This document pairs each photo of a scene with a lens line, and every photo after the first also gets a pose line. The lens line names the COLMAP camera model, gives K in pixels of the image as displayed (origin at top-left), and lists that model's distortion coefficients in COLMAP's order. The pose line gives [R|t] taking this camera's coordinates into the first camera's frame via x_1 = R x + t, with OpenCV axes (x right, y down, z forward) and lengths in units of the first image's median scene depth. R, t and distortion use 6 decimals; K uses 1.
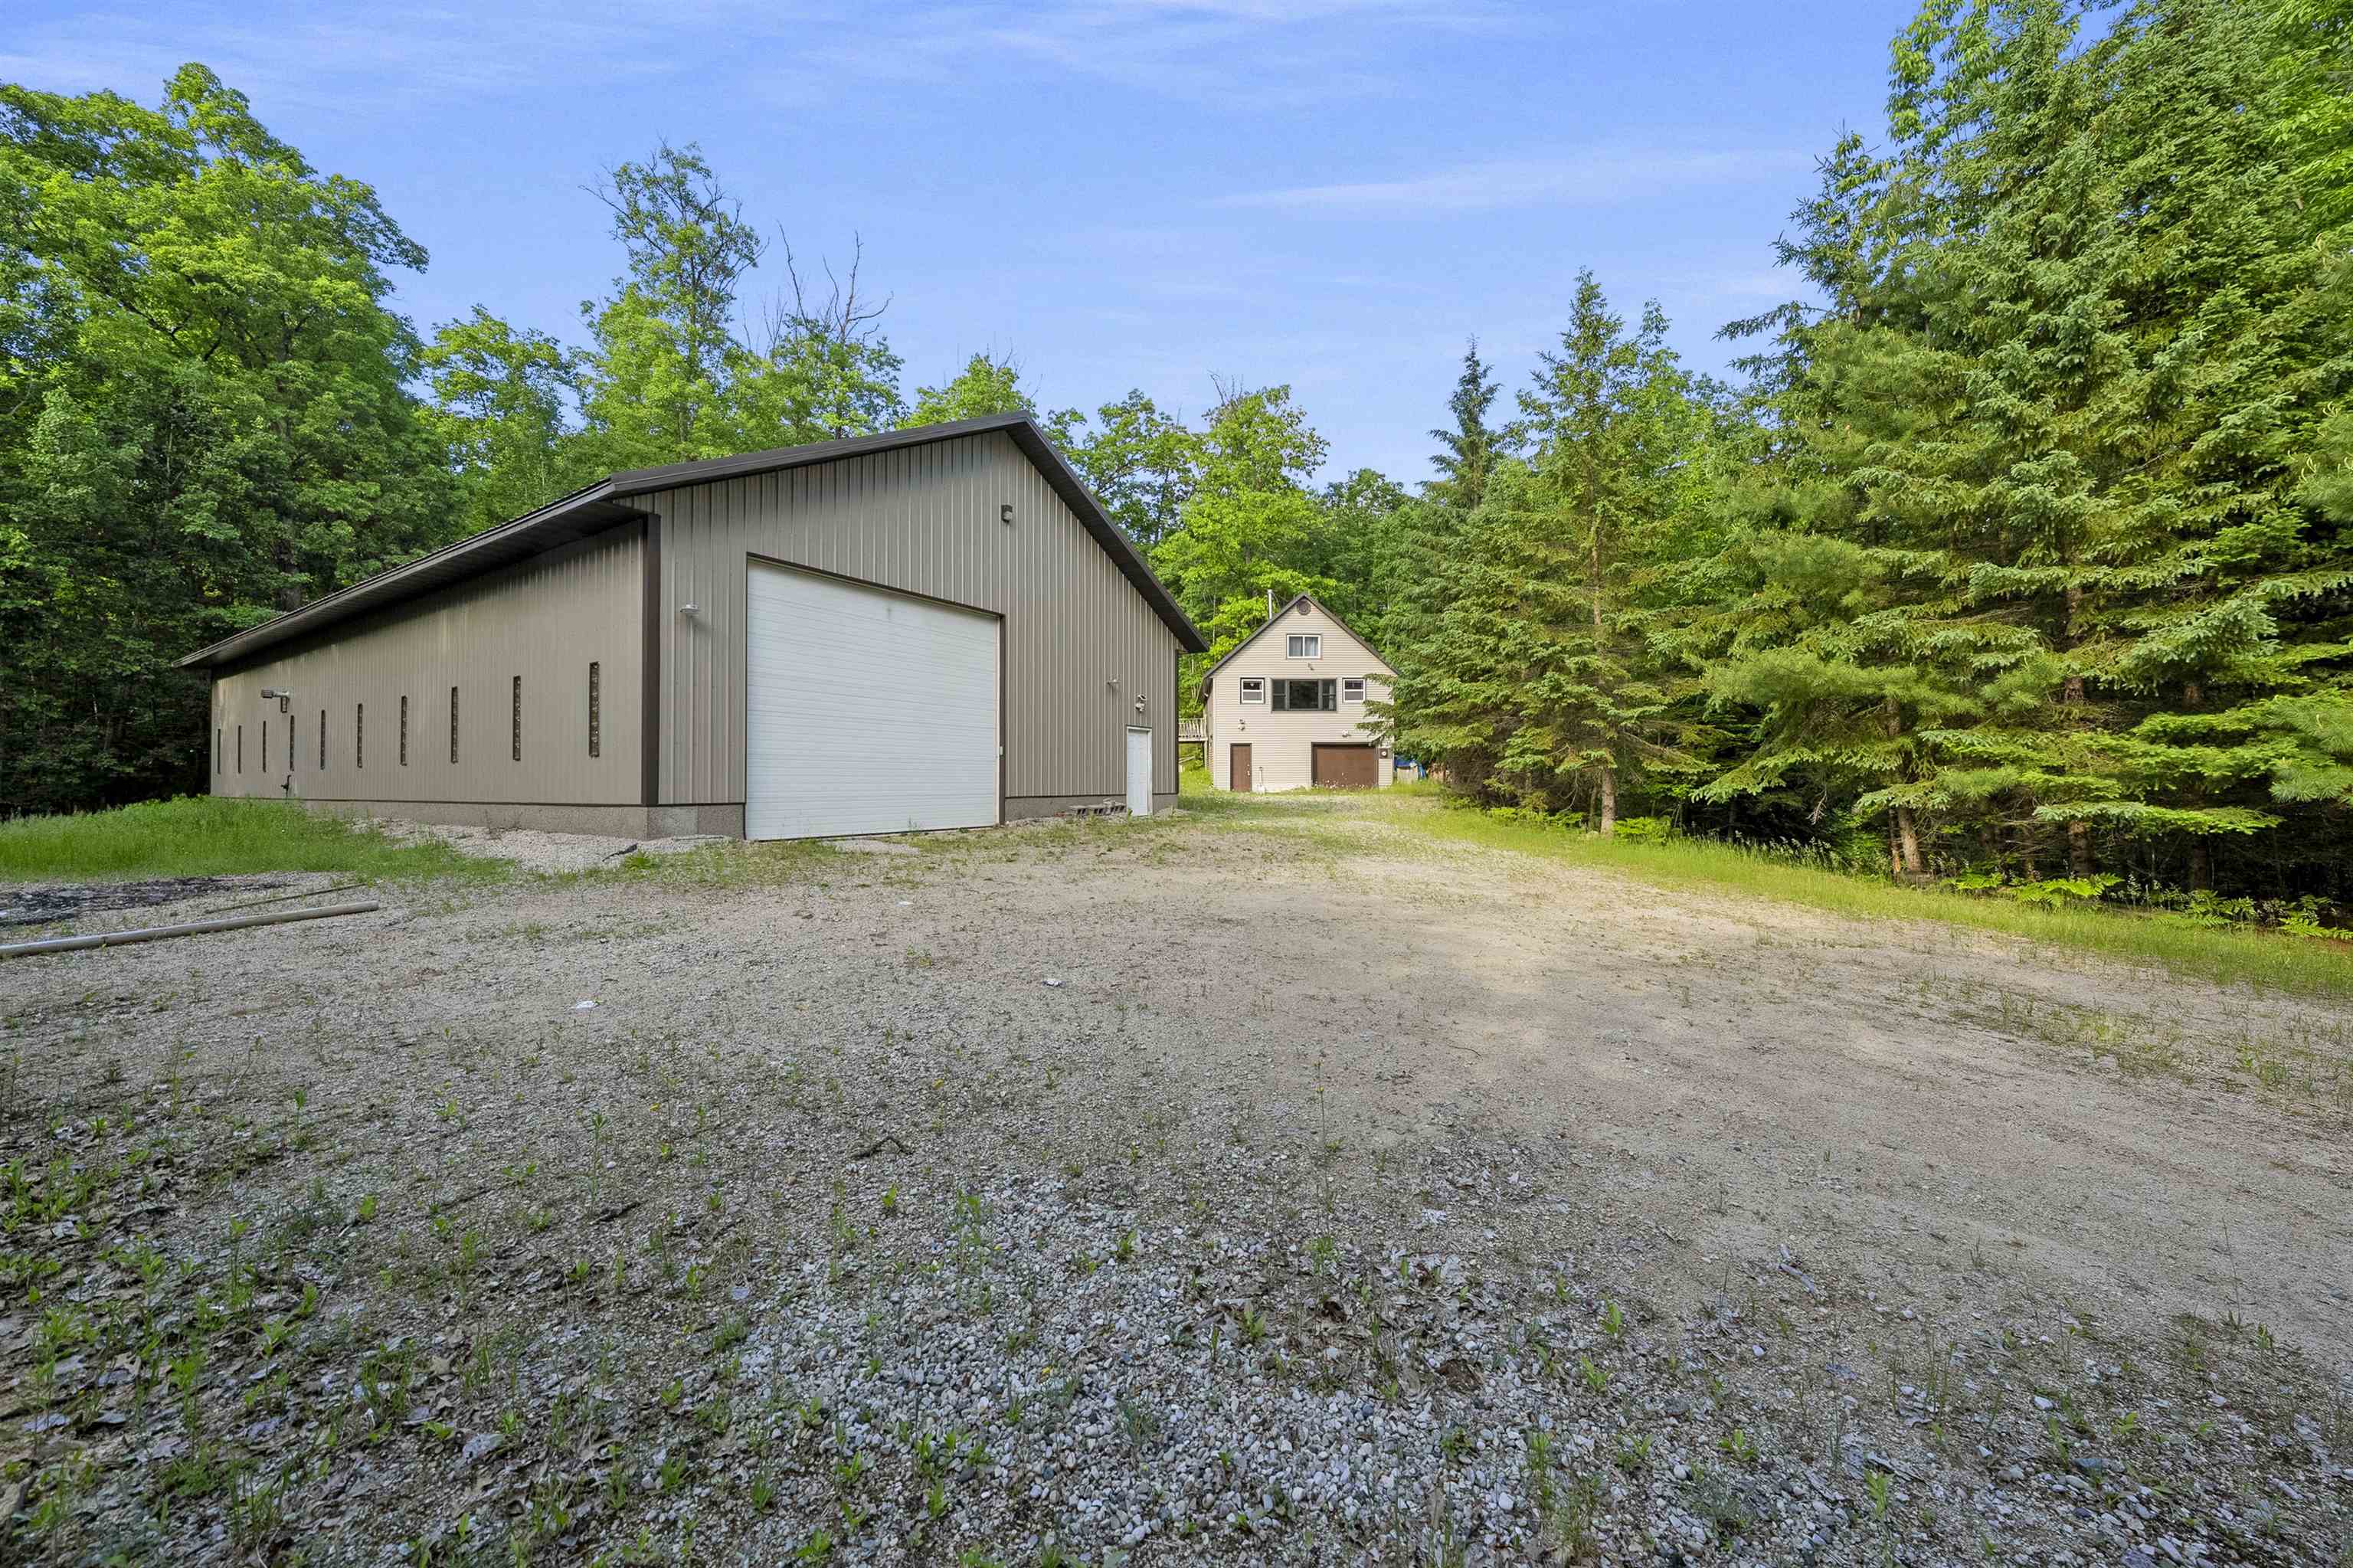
lens RADIAL K [[847.1, 0, 1199.6], [0, 847.1, 769.1], [0, 0, 1]] dist [-0.001679, 0.000139]
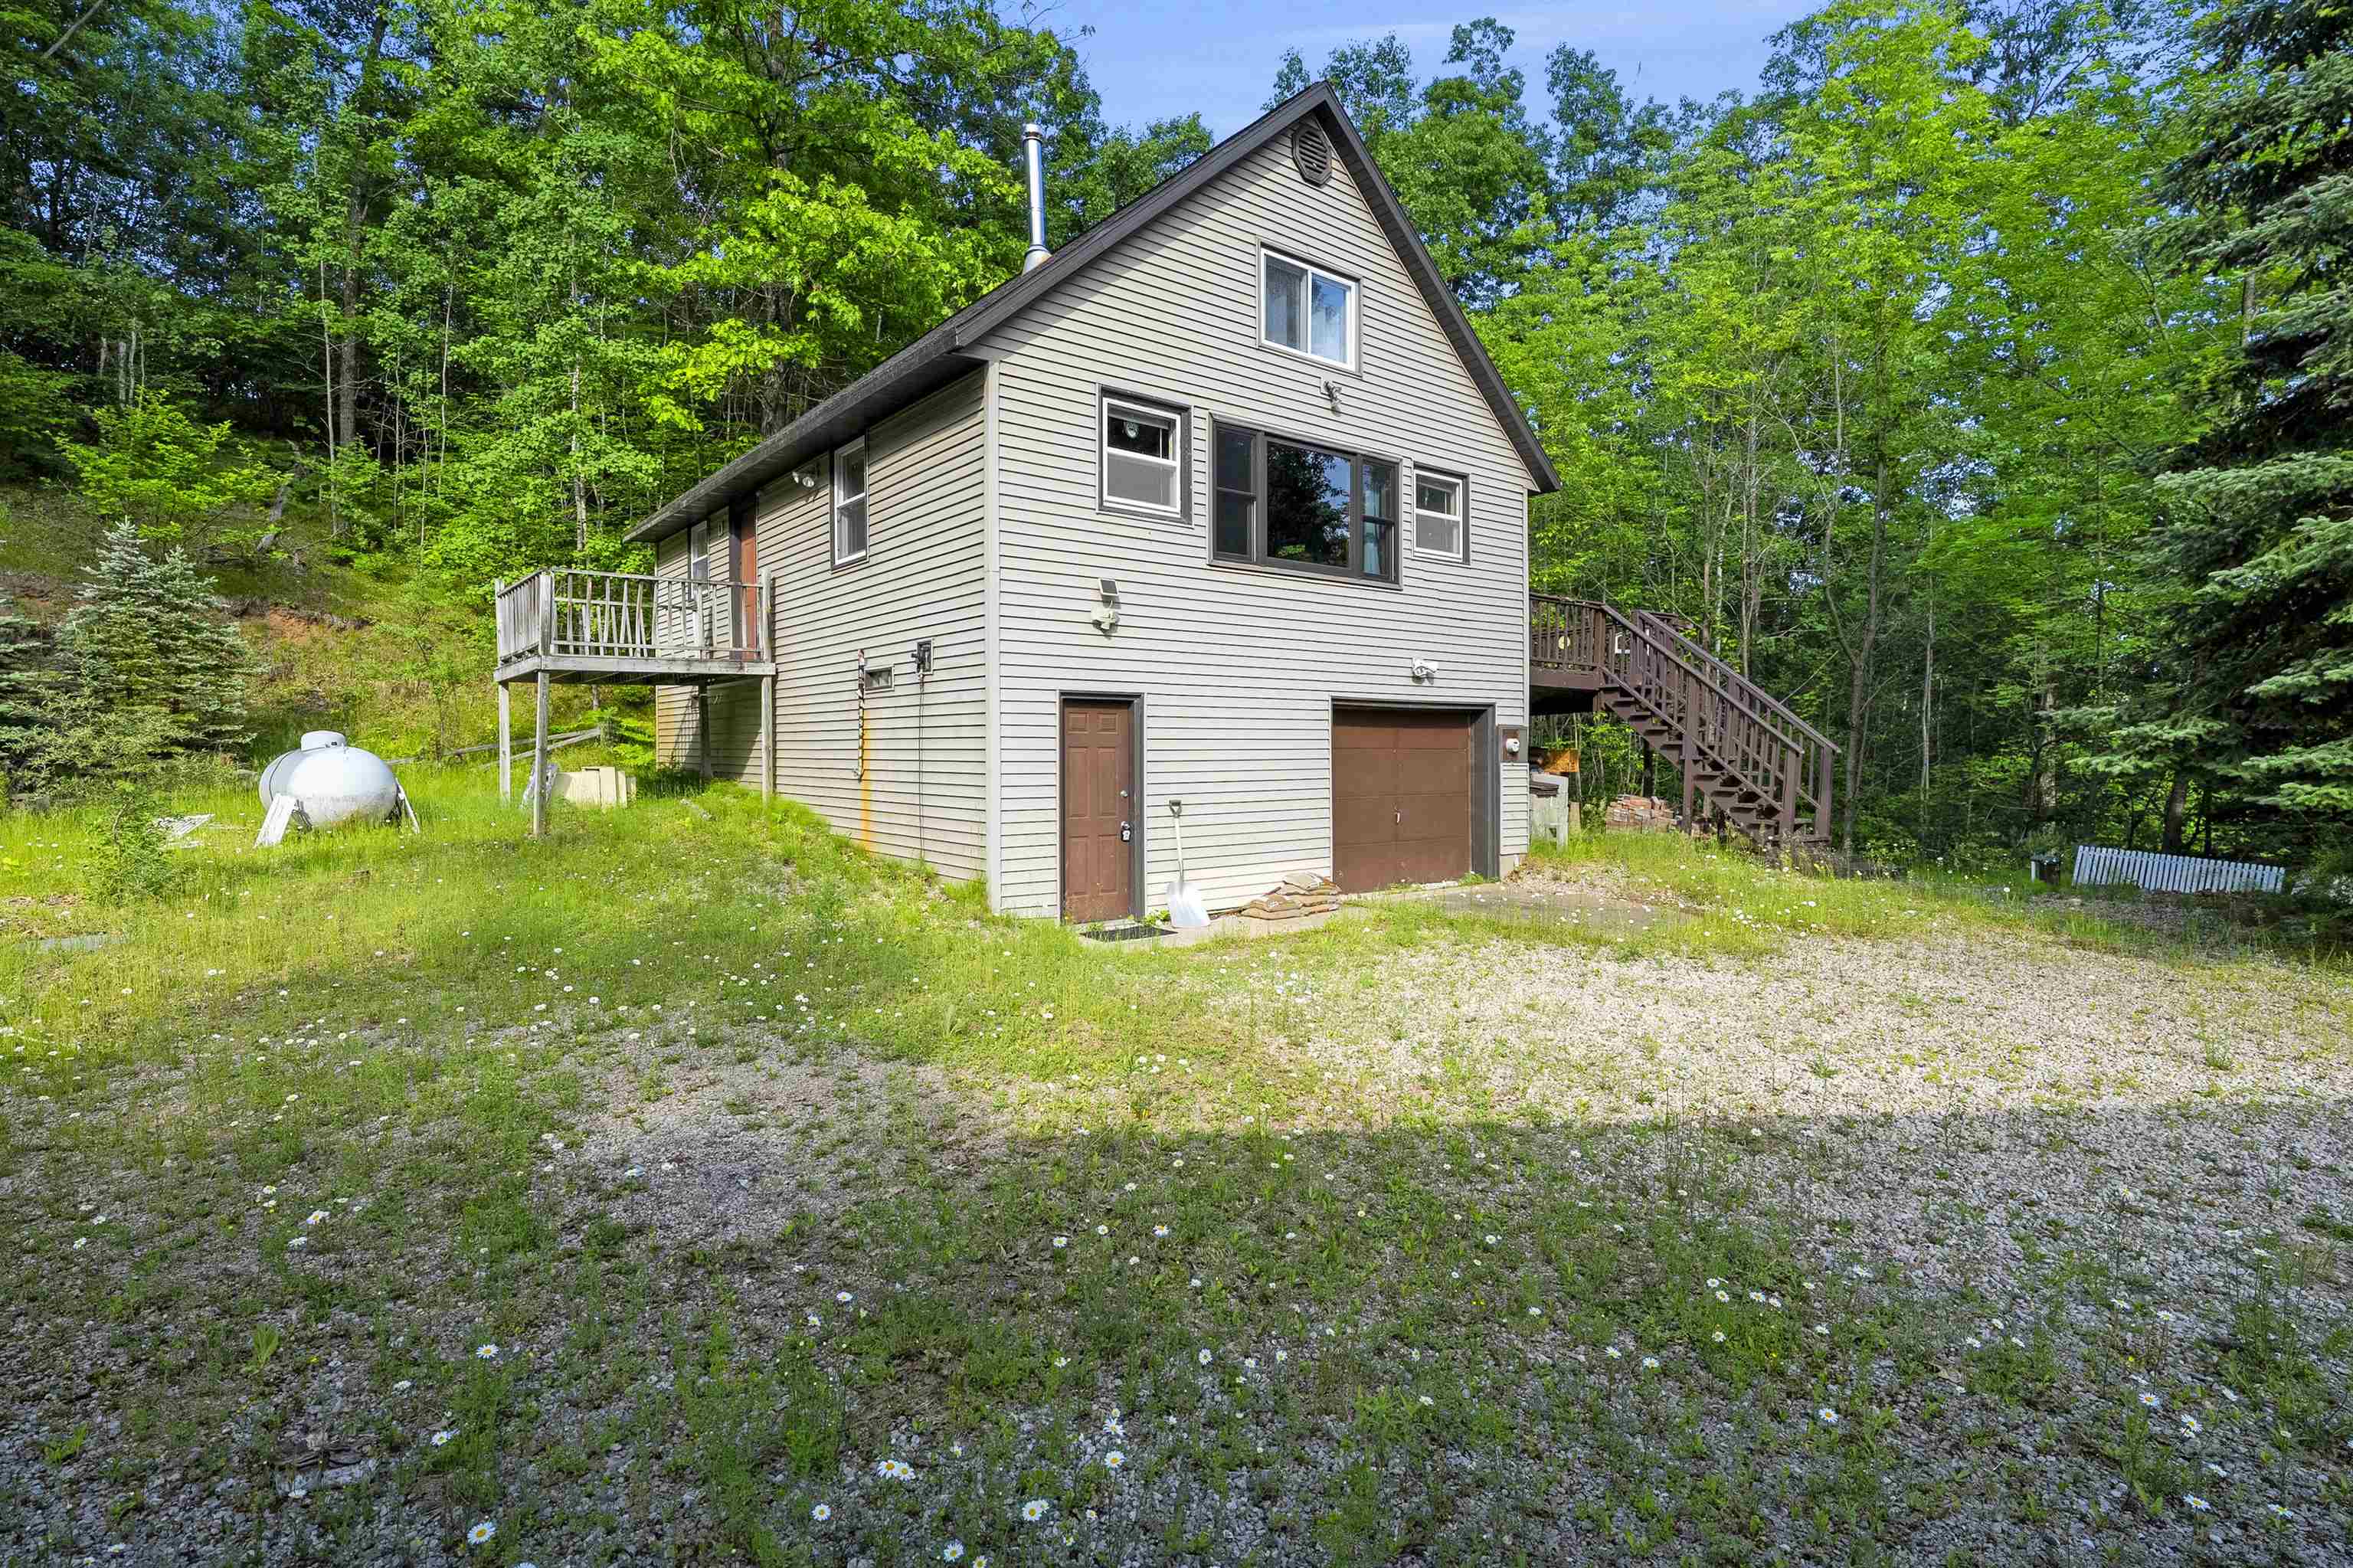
lens RADIAL K [[1150.9, 0, 1155.2], [0, 1150.9, 745.5], [0, 0, 1]] dist [-0.006600, -0.000693]
pose [[0.792343, 0.005489, 0.610051, -0.159881], [-0.011536, 0.999916, 0.005987, -0.025415], [-0.609966, -0.011781, 0.792340, 1.023952]]
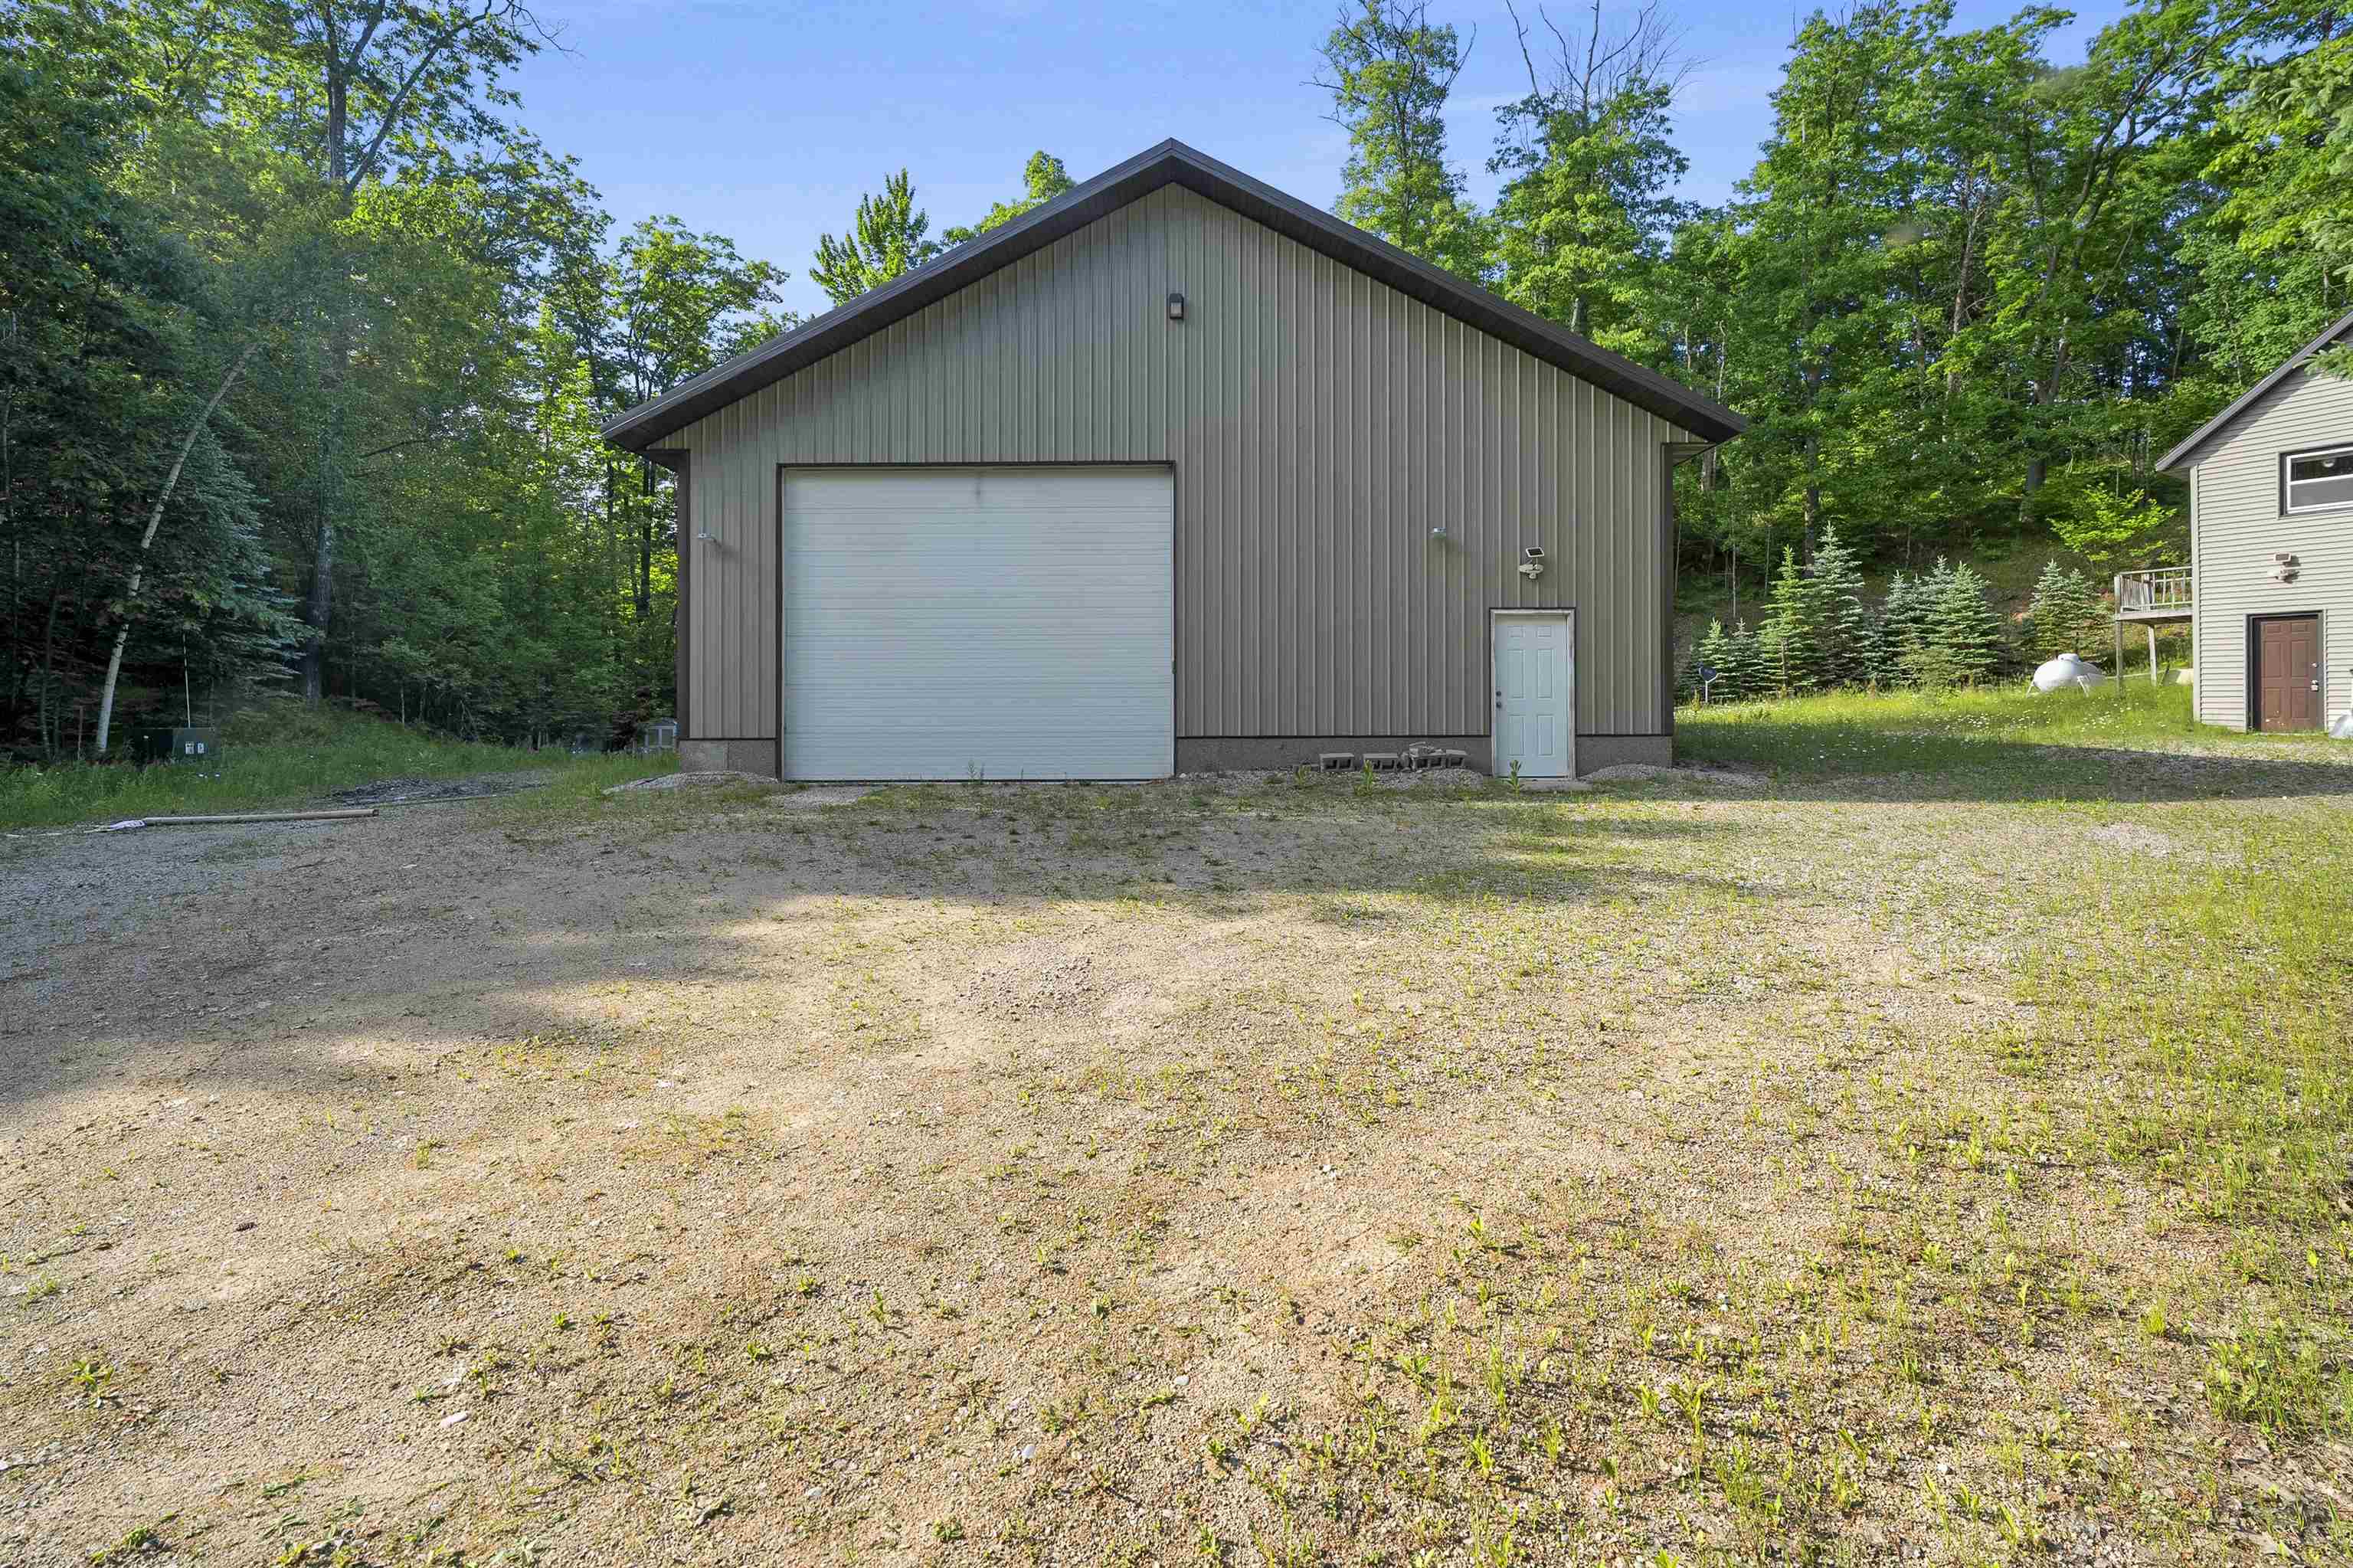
lens RADIAL K [[1037.7, 0, 1155.5], [0, 1037.7, 698.2], [0, 0, 1]] dist [-0.001004, -0.000043]
pose [[0.490870, -0.003813, -0.871225, 0.294111], [0.017457, 0.999833, 0.005460, -0.001349], [0.871058, -0.017889, 0.490854, 0.368623]]
